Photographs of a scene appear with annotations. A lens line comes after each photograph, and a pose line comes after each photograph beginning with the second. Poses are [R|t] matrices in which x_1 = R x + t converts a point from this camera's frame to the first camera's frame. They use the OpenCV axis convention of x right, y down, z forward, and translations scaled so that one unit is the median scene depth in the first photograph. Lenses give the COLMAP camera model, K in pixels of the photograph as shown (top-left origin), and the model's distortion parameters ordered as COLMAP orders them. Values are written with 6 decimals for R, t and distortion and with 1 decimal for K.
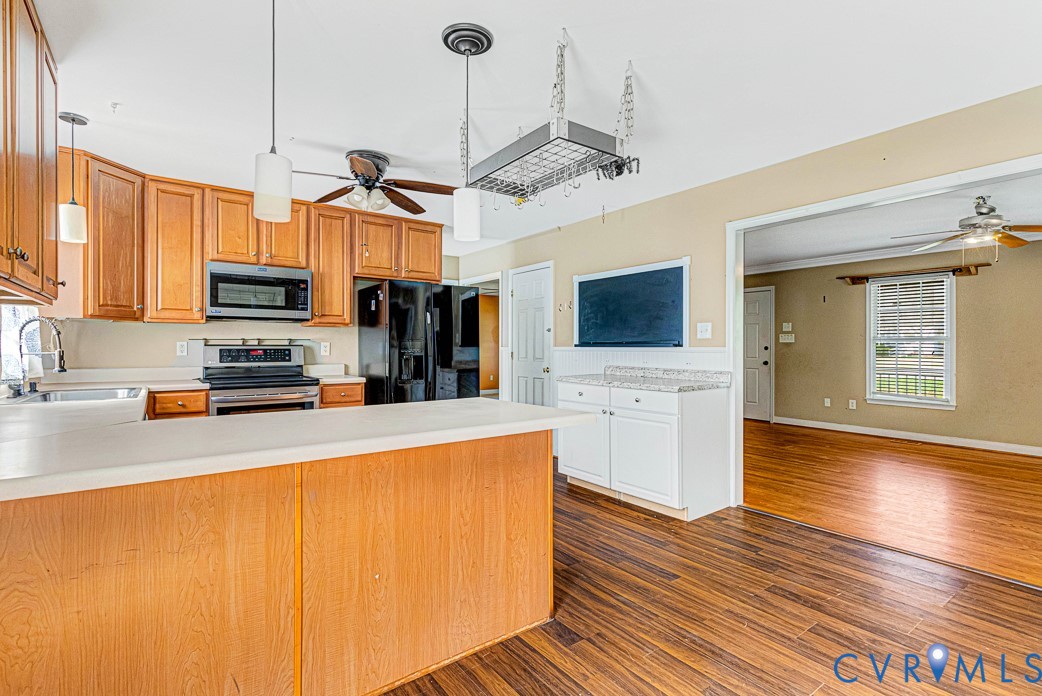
lens RADIAL K [[492.9, 0, 521.0], [0, 492.9, 348.0], [0, 0, 1]] dist [-0.001578, -0.000771]
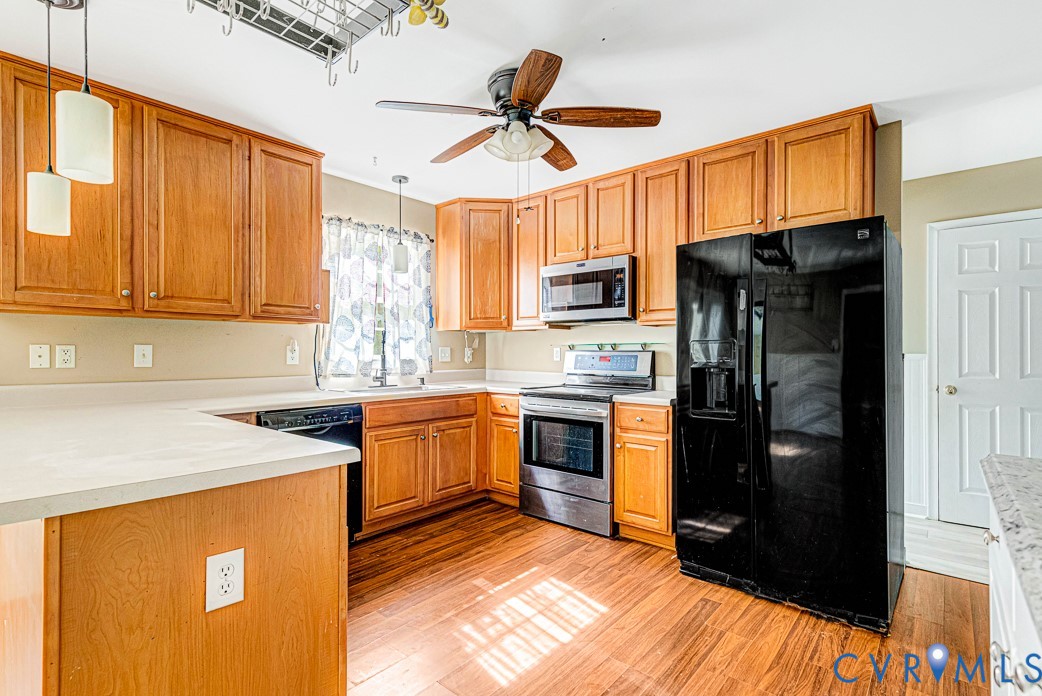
lens RADIAL K [[492.9, 0, 521.0], [0, 492.9, 348.0], [0, 0, 1]] dist [-0.001578, -0.000771]
pose [[0.231608, -0.008143, -0.972775, 0.298306], [-0.003946, 0.999949, -0.009310, -0.002434], [0.972801, 0.005995, 0.231564, 0.676610]]
